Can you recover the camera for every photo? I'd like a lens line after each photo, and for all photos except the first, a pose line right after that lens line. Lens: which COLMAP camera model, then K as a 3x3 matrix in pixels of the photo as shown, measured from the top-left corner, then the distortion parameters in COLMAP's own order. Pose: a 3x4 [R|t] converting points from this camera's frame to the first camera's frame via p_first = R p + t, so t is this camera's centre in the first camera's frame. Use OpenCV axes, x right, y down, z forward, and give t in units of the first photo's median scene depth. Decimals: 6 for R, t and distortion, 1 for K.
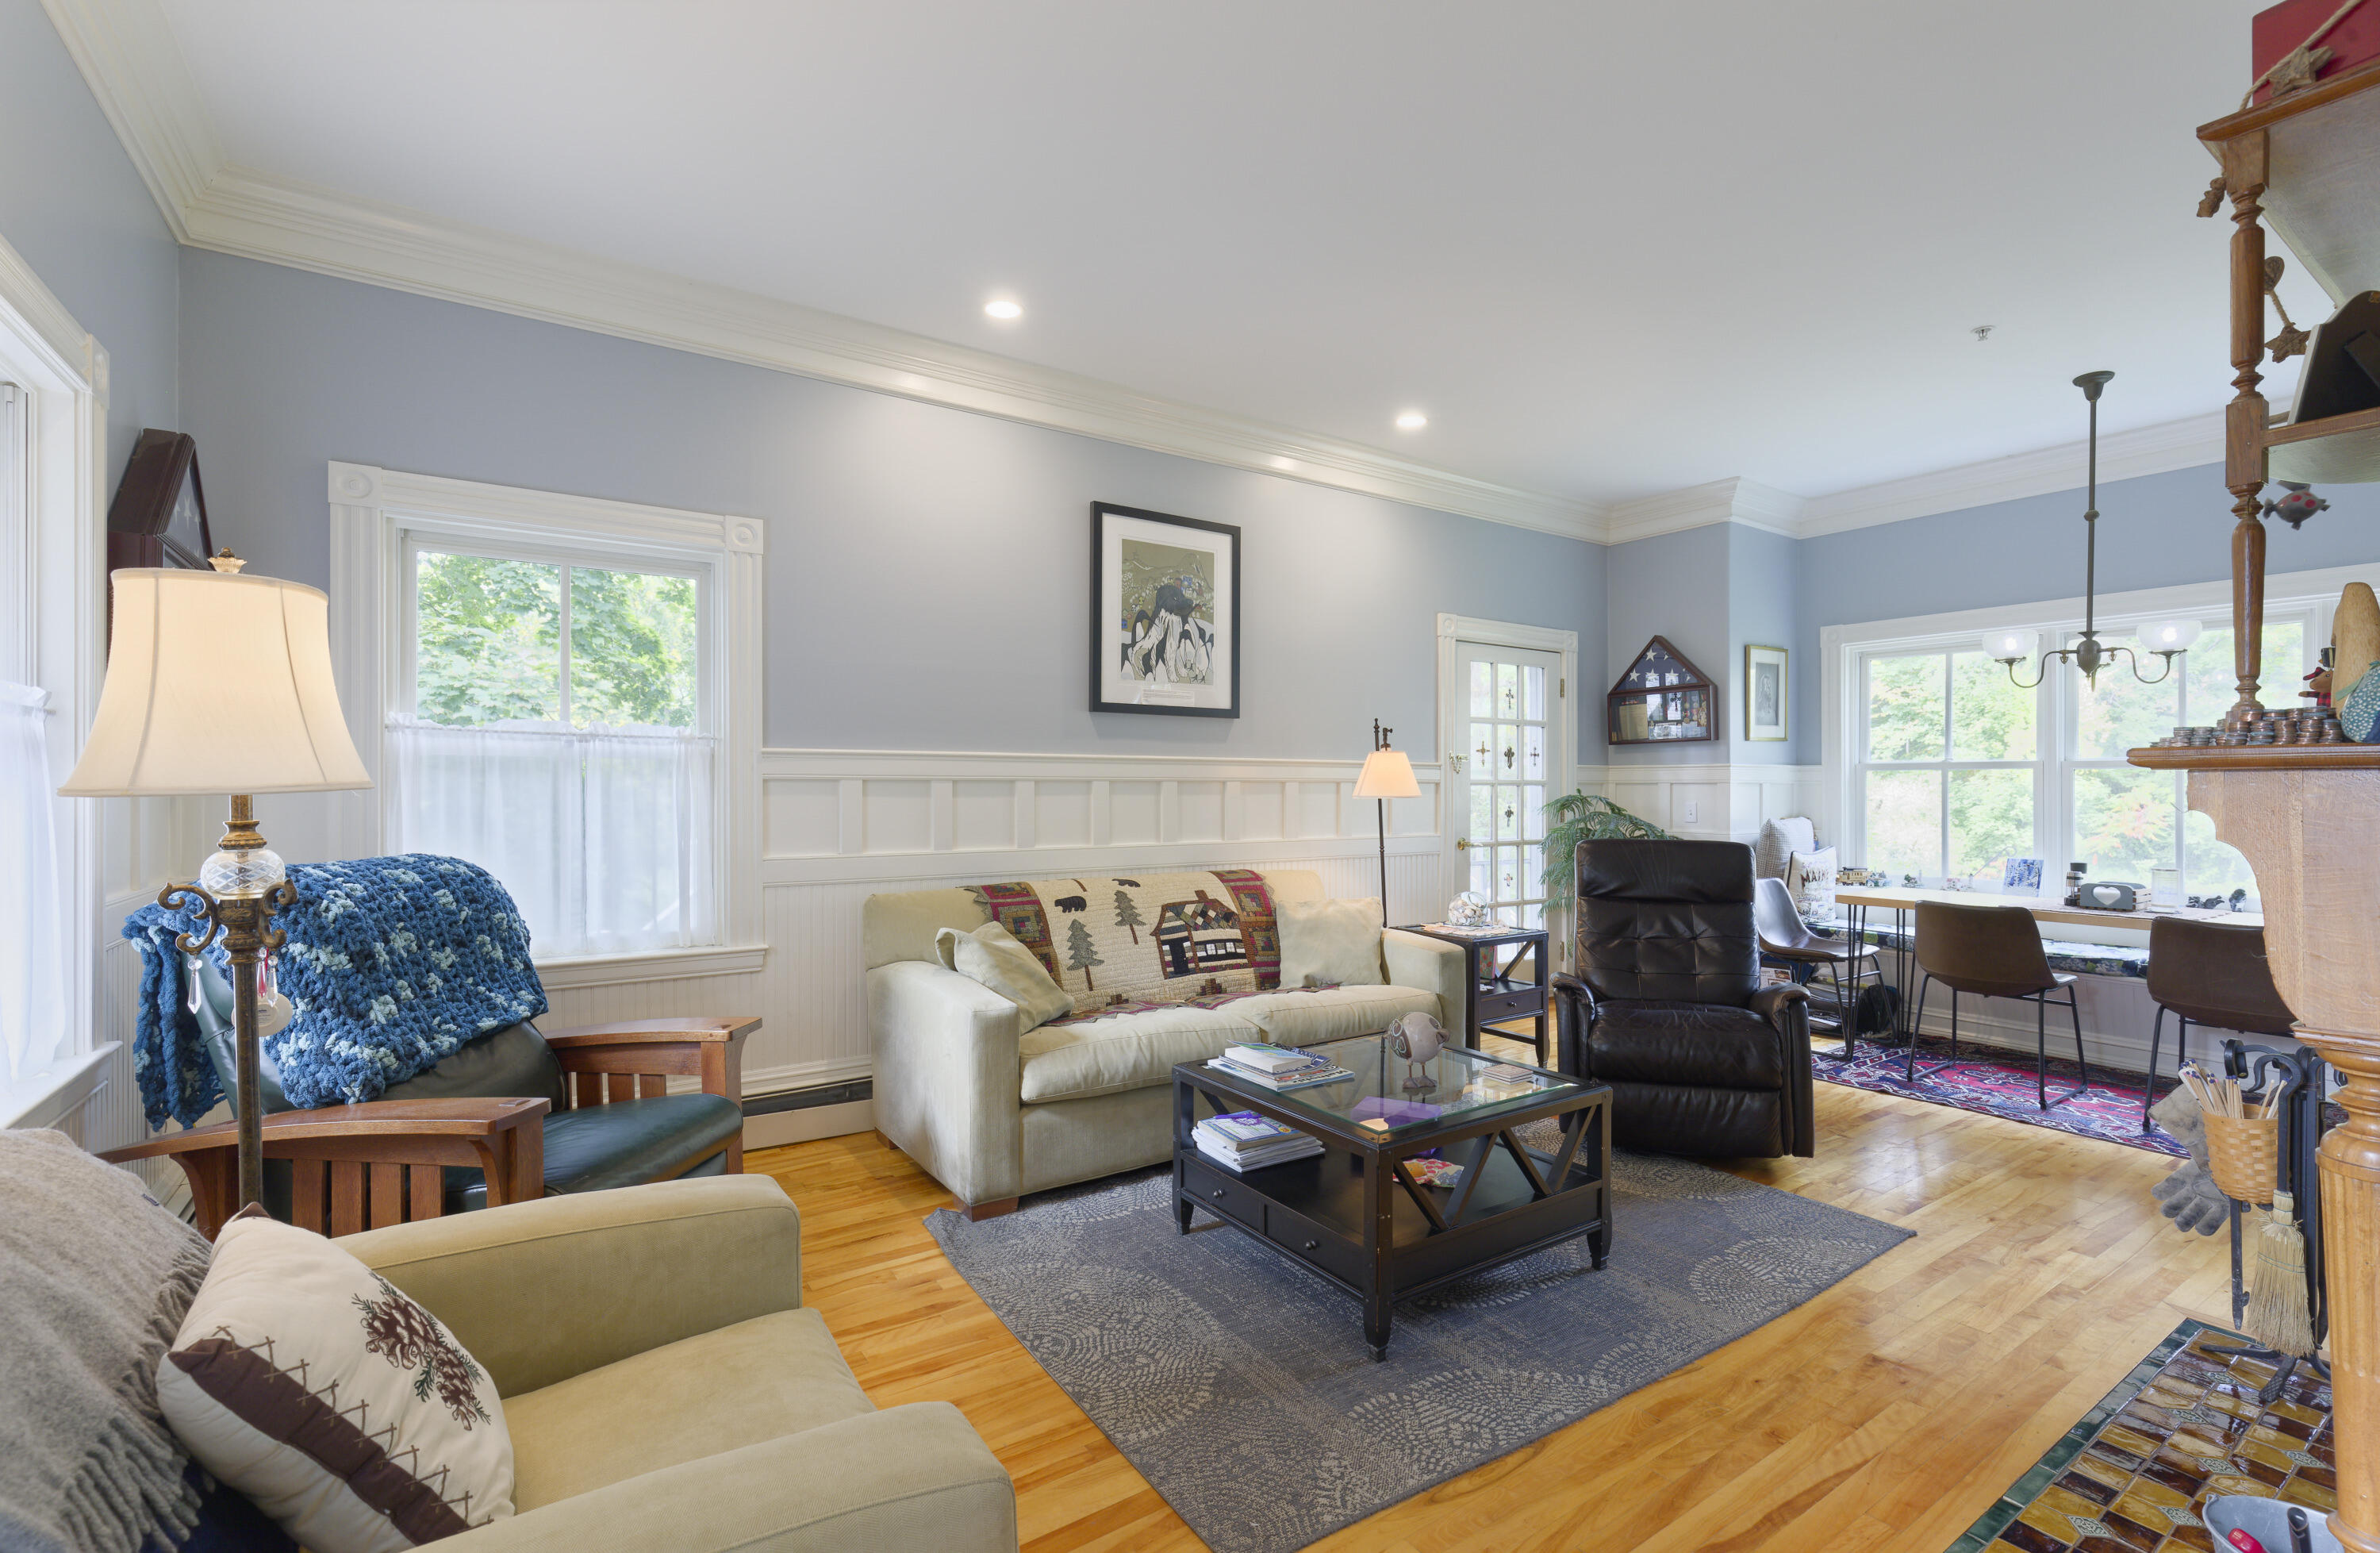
lens RADIAL K [[1046.7, 0, 1189.2], [0, 1046.7, 777.8], [0, 0, 1]] dist [0.002892, -0.000075]
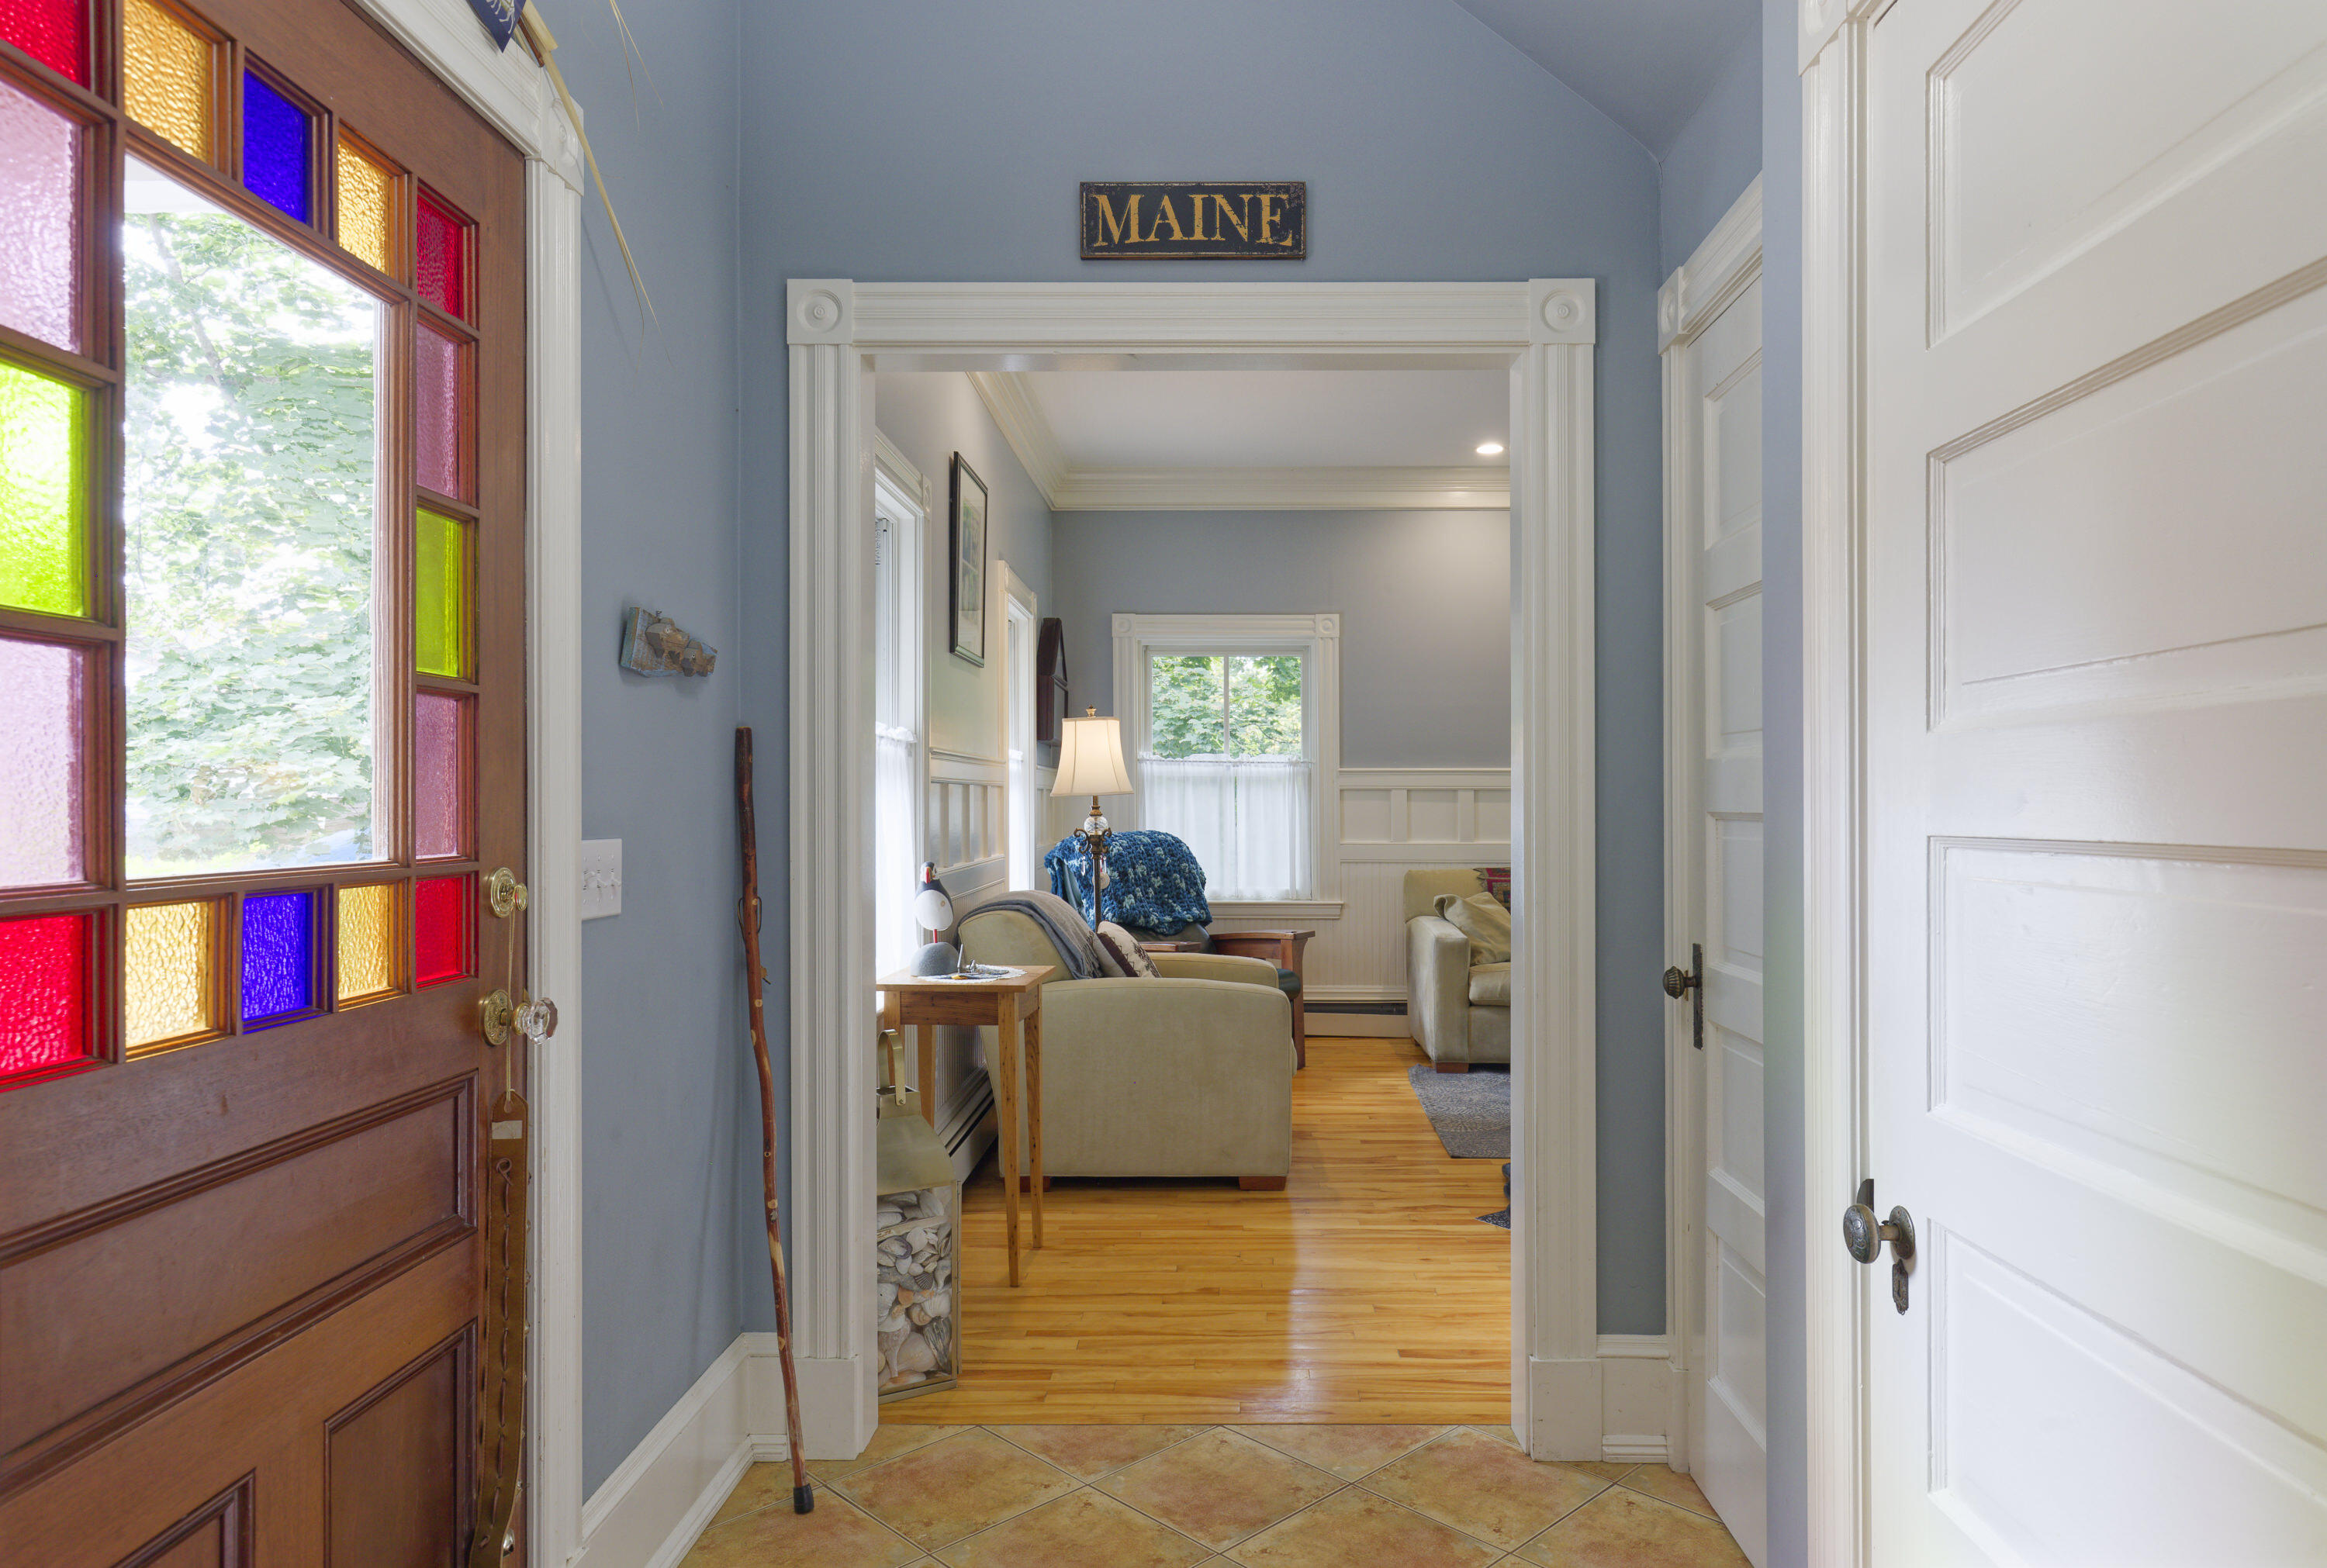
lens RADIAL K [[1477.9, 0, 1168.1], [0, 1477.9, 788.8], [0, 0, 1]] dist [-0.000132, -0.000004]
pose [[0.804996, -0.003449, -0.593270, 0.636201], [0.004347, 0.999991, 0.000085, -0.001002], [0.593264, -0.002647, 0.805004, -0.823907]]
